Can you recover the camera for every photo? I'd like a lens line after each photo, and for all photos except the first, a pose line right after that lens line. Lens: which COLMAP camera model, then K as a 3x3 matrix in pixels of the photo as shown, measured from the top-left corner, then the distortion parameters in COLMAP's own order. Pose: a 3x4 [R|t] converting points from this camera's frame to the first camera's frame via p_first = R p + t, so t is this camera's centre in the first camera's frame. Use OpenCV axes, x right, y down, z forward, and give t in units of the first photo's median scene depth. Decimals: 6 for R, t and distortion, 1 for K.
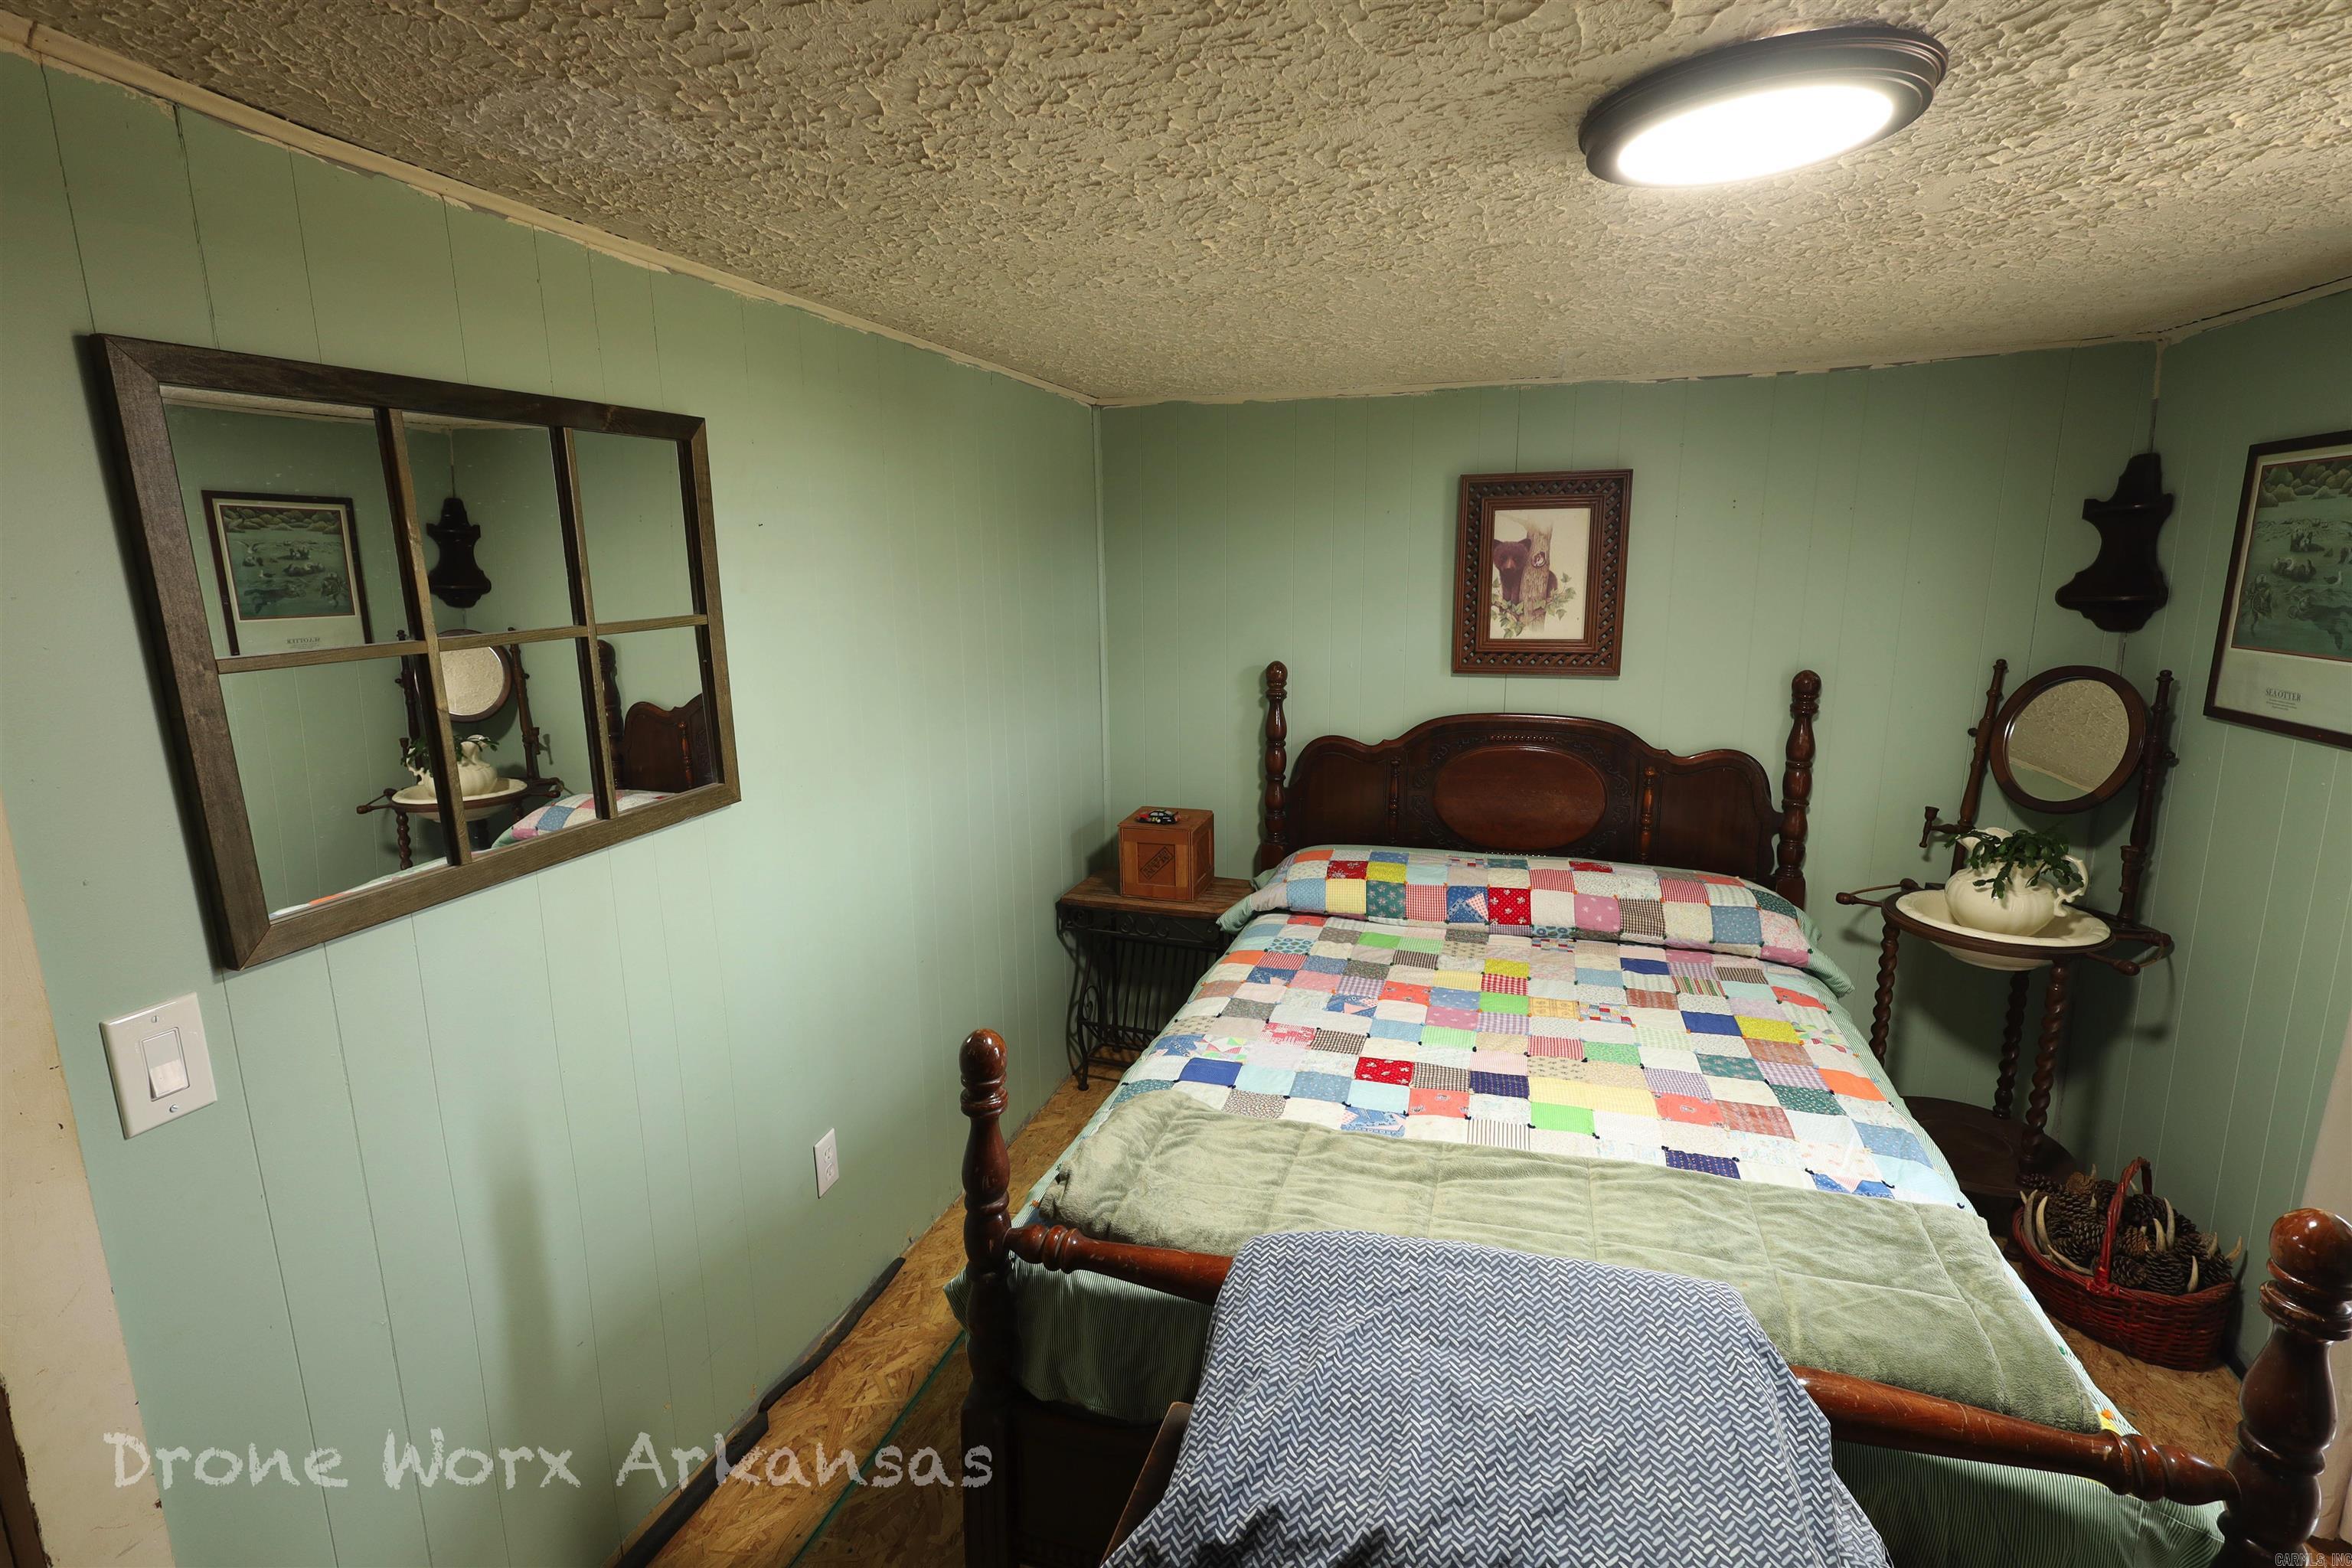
lens RADIAL K [[1082.9, 0, 1174.2], [0, 1082.9, 781.4], [0, 0, 1]] dist [0.003772, -0.000484]
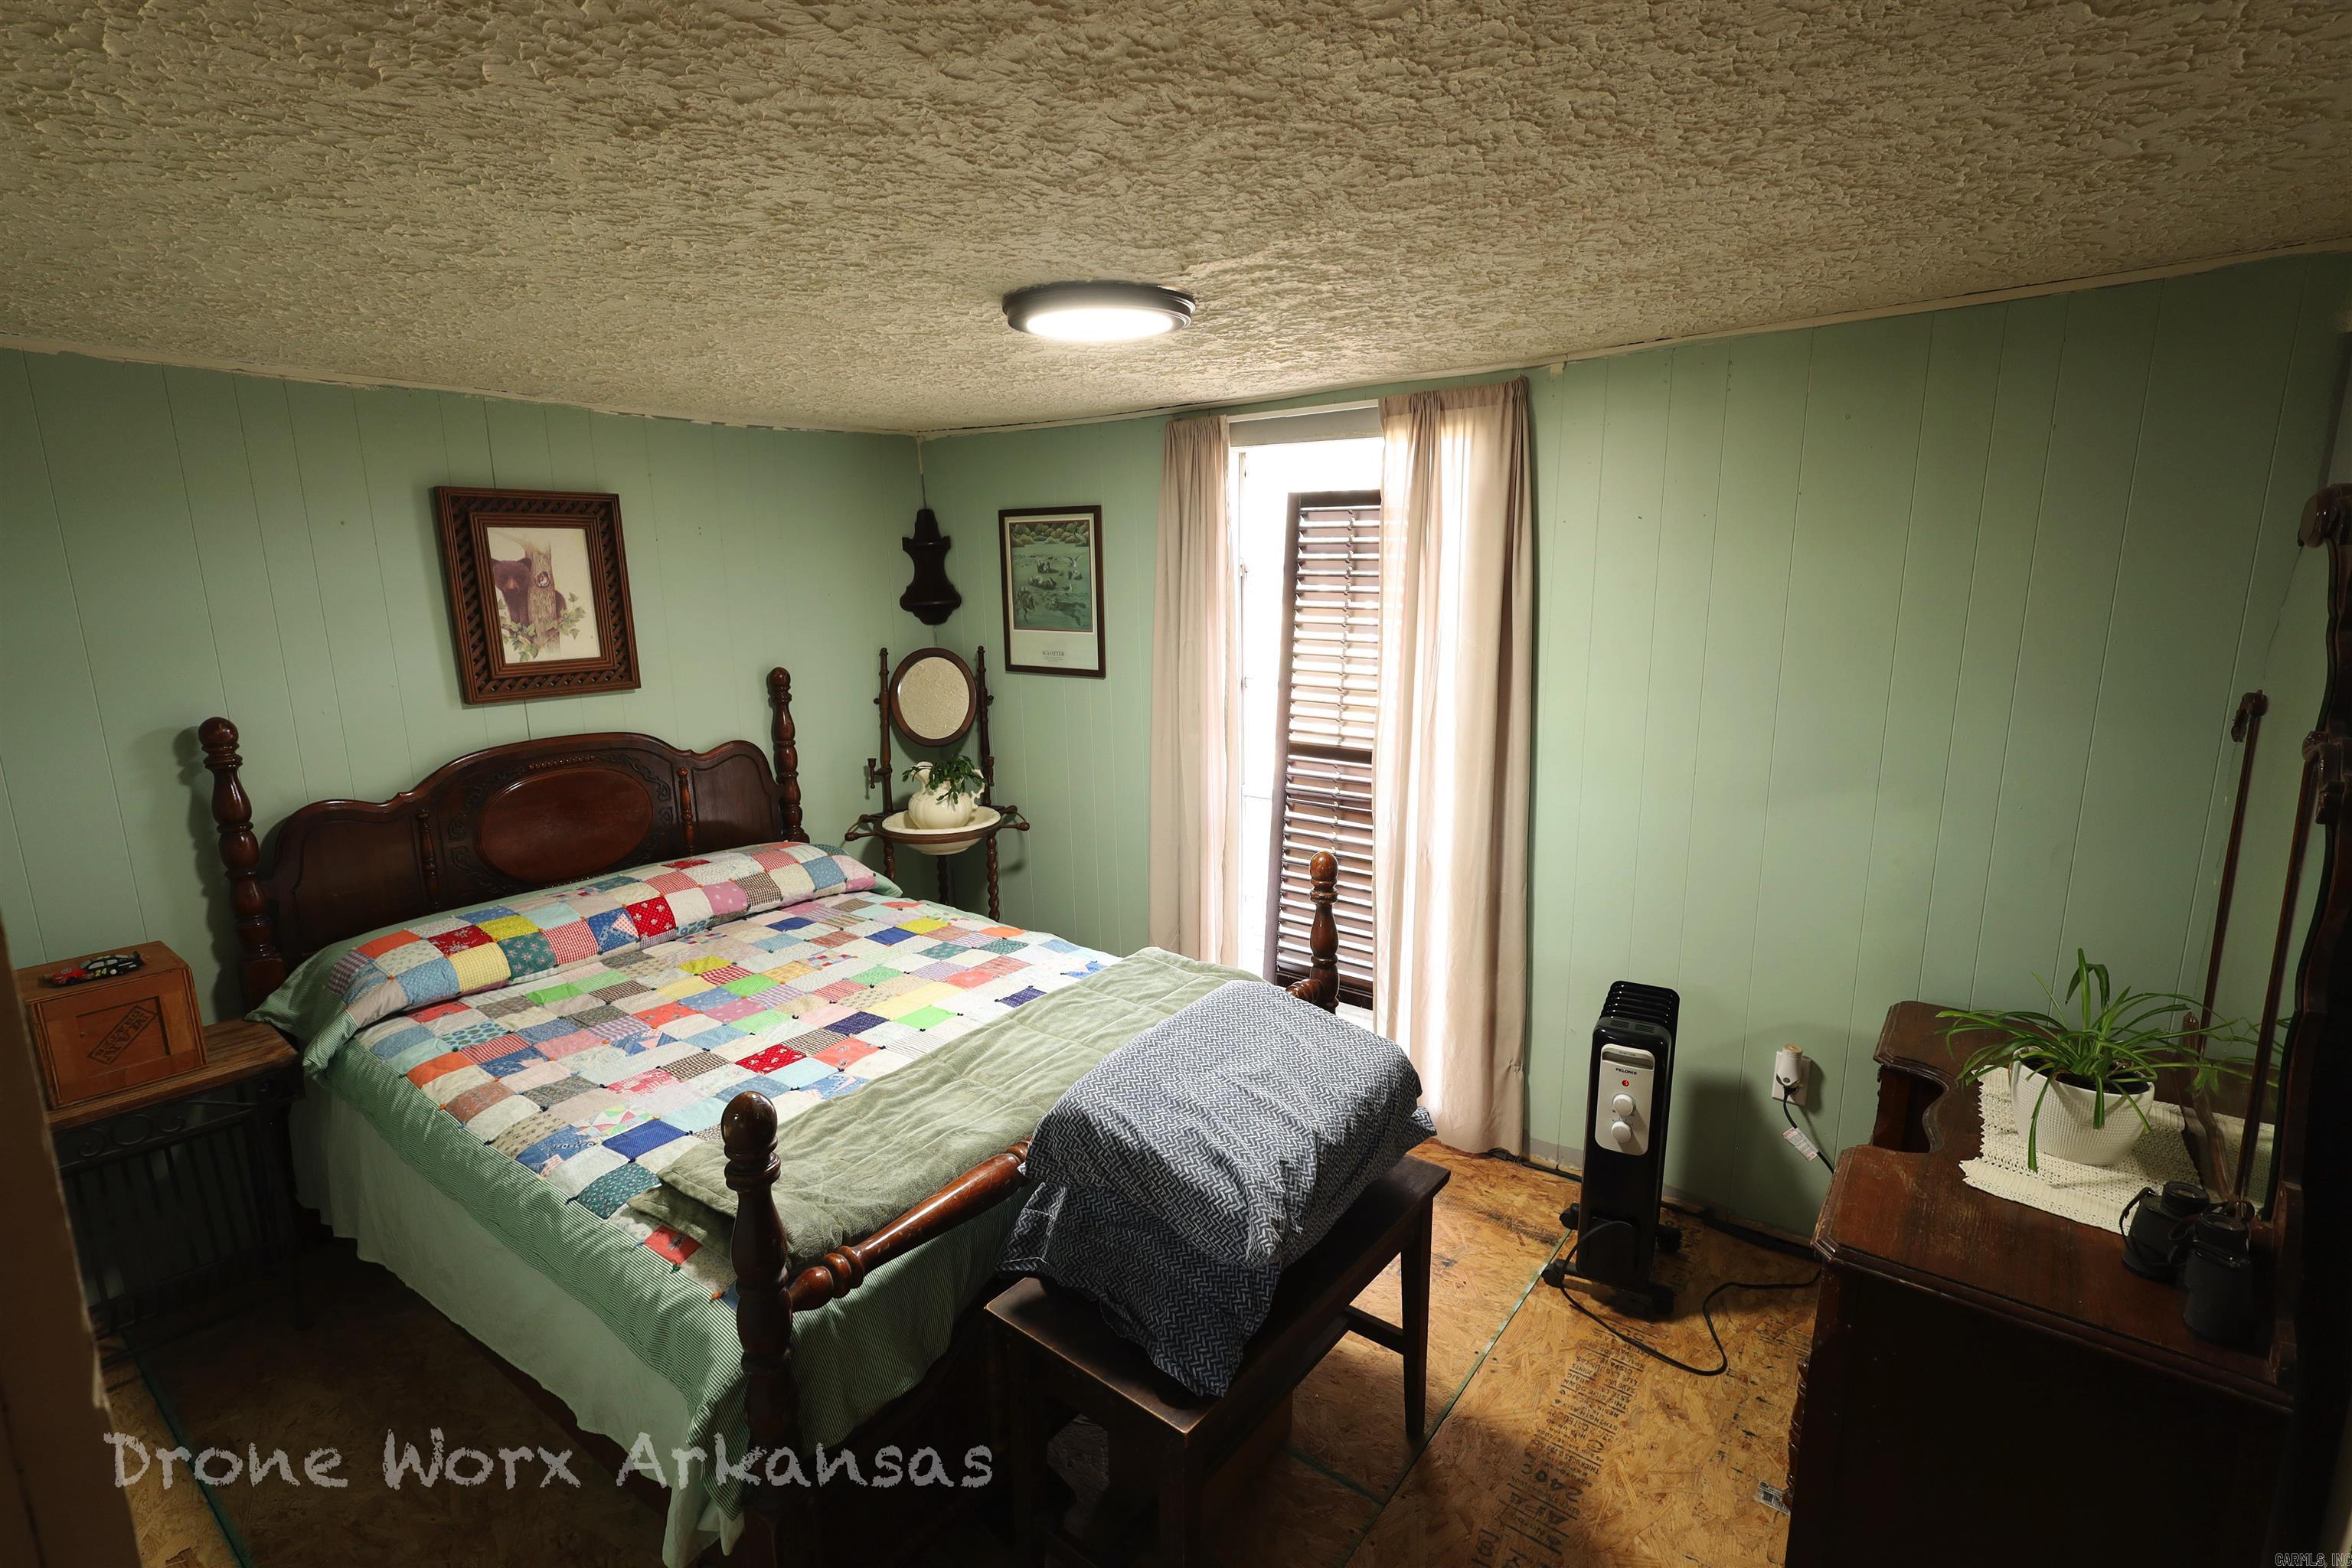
lens RADIAL K [[1082.9, 0, 1176.1], [0, 1082.9, 774.0], [0, 0, 1]] dist [0.003772, -0.000484]
pose [[0.335611, -0.170464, 0.926449, -0.460174], [0.195120, 0.974741, 0.108667, -0.031765], [-0.921571, 0.144299, 0.360395, 0.163702]]
